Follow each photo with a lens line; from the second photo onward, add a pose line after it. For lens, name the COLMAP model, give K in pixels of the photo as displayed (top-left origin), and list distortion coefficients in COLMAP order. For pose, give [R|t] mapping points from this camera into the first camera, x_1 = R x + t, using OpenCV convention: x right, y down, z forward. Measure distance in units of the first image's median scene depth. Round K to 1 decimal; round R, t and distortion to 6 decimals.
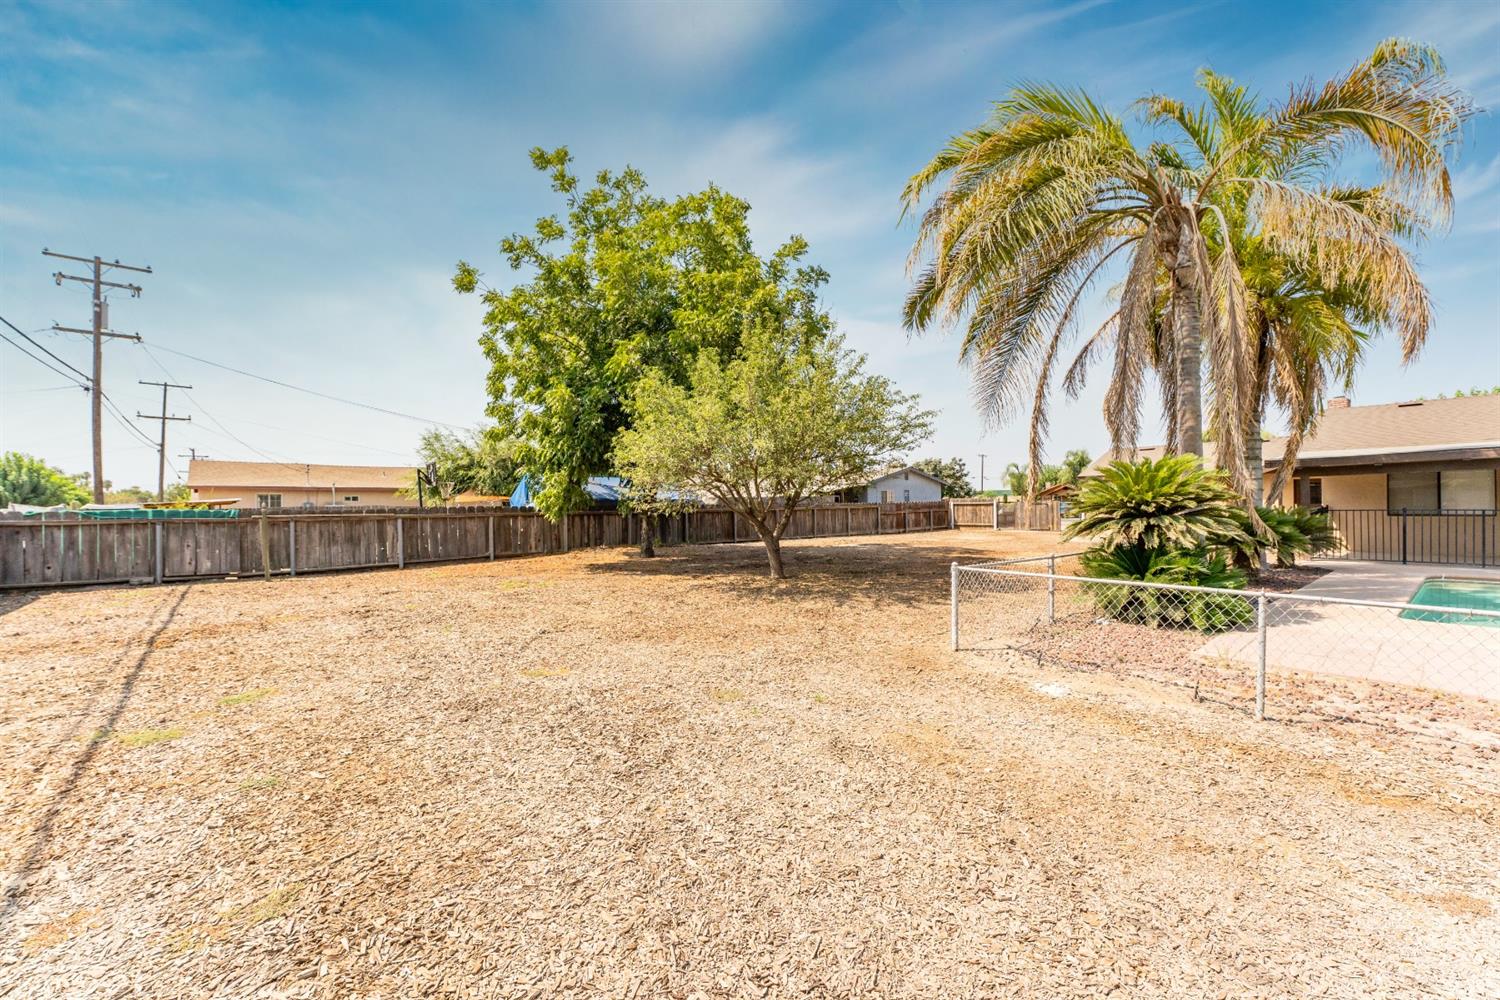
lens RADIAL K [[608.6, 0, 745.4], [0, 608.6, 507.5], [0, 0, 1]] dist [0.008234, 0.000930]
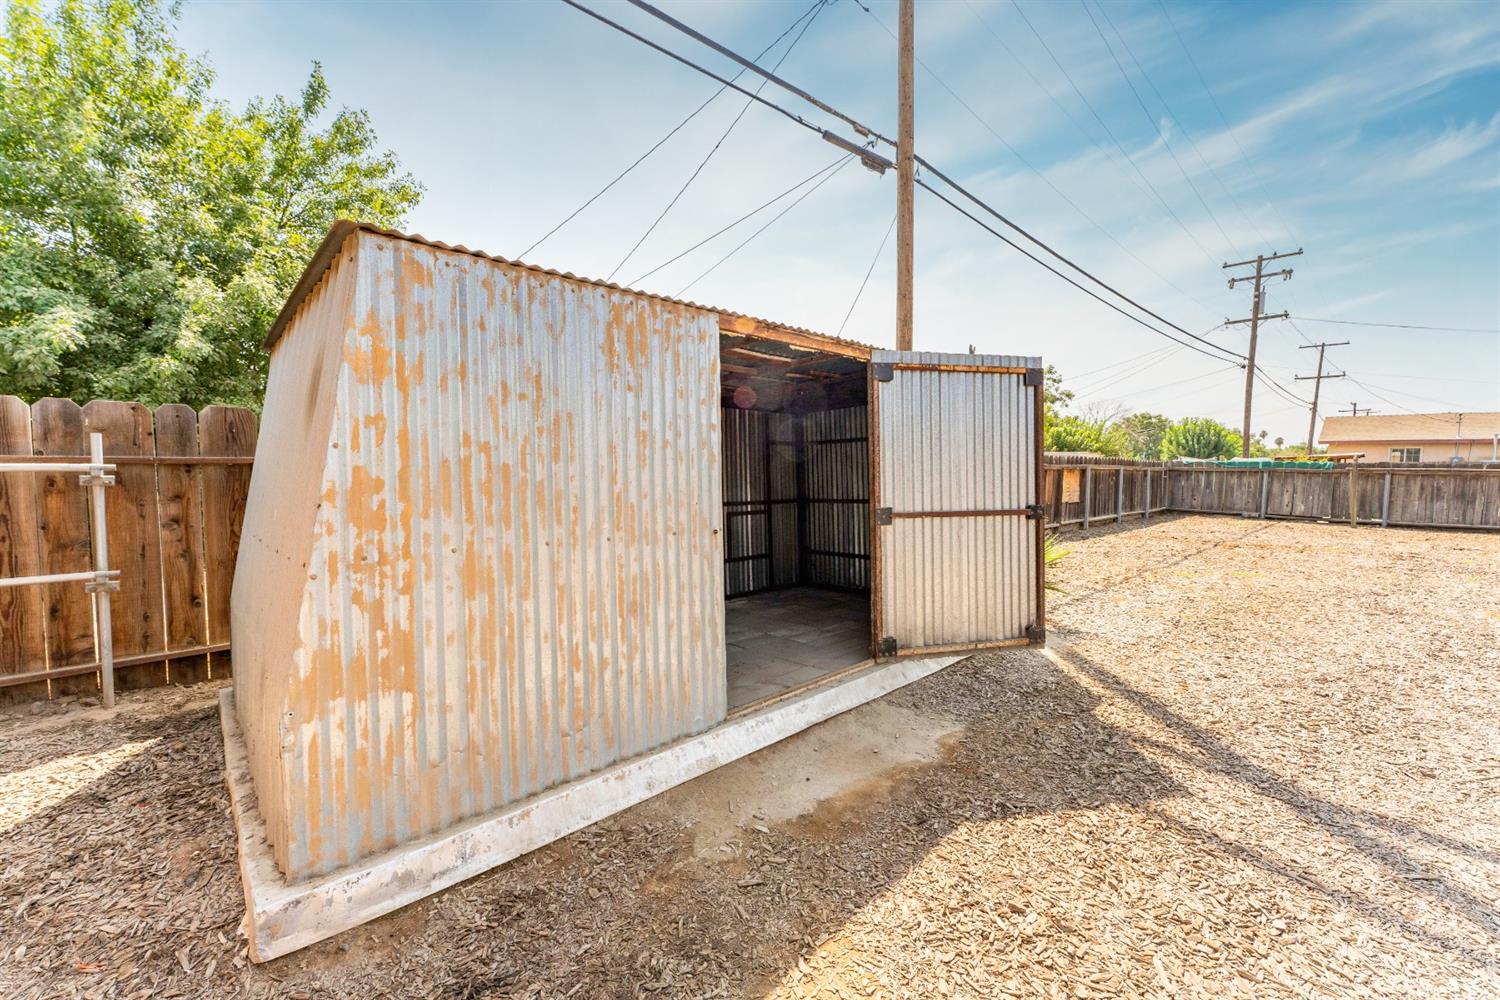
lens RADIAL K [[608.6, 0, 747.0], [0, 608.6, 494.4], [0, 0, 1]] dist [0.008234, 0.000930]
pose [[0.048157, 0.064913, -0.996728, 0.236284], [-0.013346, 0.997839, 0.064341, 0.004608], [0.998751, 0.010203, 0.048919, -0.123309]]
